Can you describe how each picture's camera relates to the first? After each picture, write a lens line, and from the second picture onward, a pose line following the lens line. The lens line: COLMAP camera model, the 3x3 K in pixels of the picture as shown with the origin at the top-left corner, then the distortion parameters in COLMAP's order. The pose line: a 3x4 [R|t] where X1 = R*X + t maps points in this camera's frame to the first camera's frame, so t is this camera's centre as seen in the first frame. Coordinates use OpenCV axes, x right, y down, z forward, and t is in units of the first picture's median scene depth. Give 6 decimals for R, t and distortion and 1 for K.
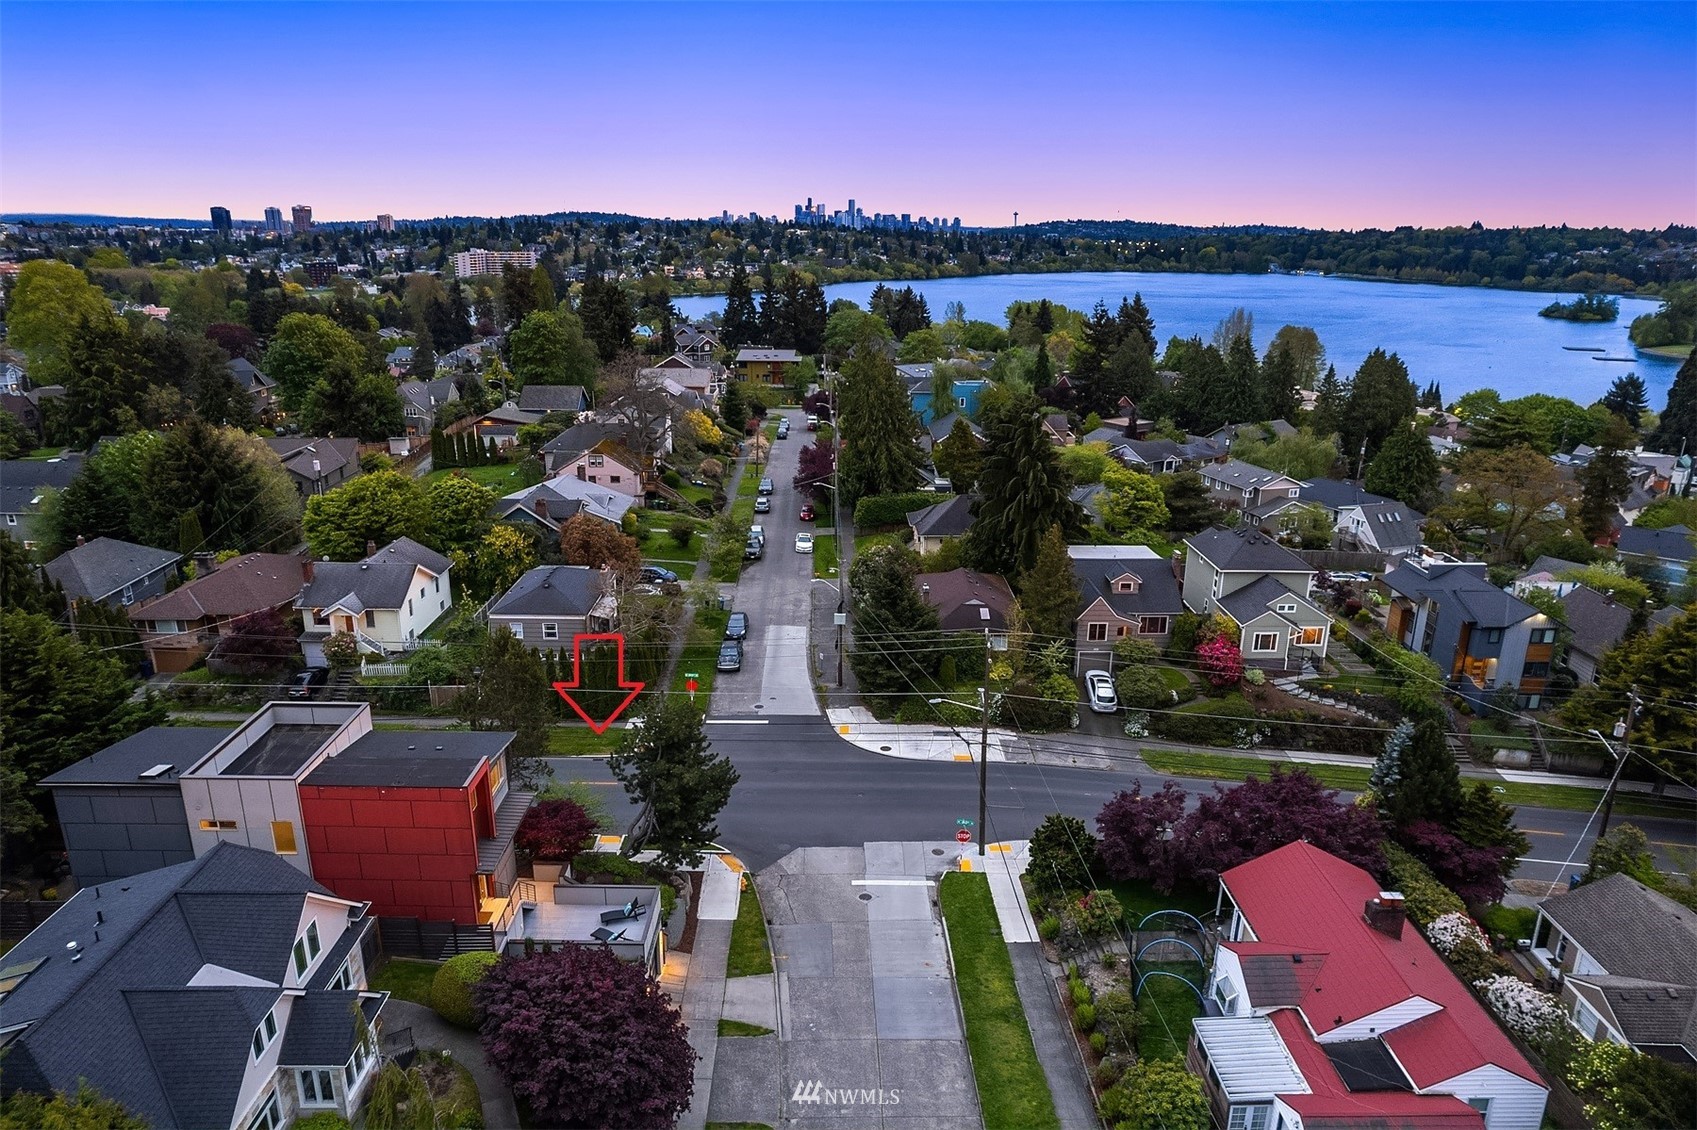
lens RADIAL K [[1051.8, 0, 848.5], [0, 1051.8, 565.0], [0, 0, 1]] dist [-0.045671, 0.039129]
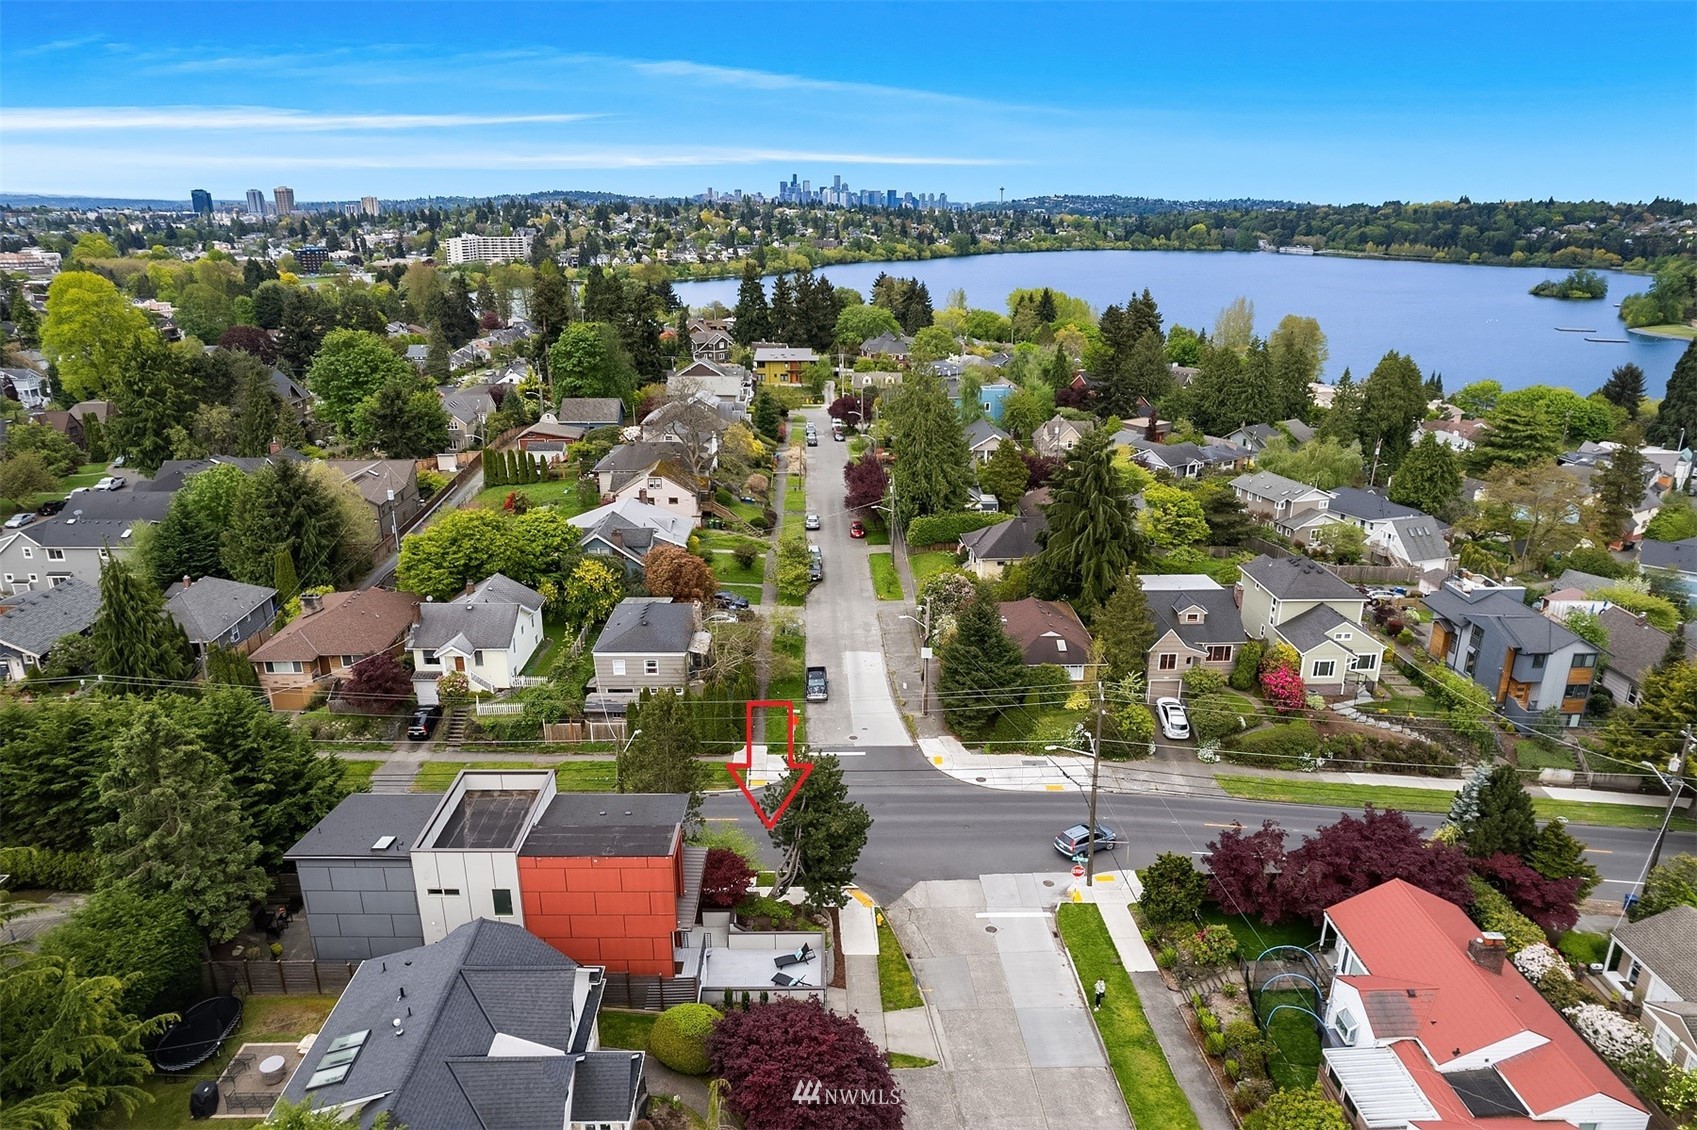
lens RADIAL K [[1051.8, 0, 848.5], [0, 1051.8, 565.0], [0, 0, 1]] dist [-0.045671, 0.039129]
pose [[0.999879, -0.010834, 0.011175, -0.078479], [0.010592, 0.999712, 0.021529, -0.048892], [-0.011405, -0.021408, 0.999706, -0.044461]]
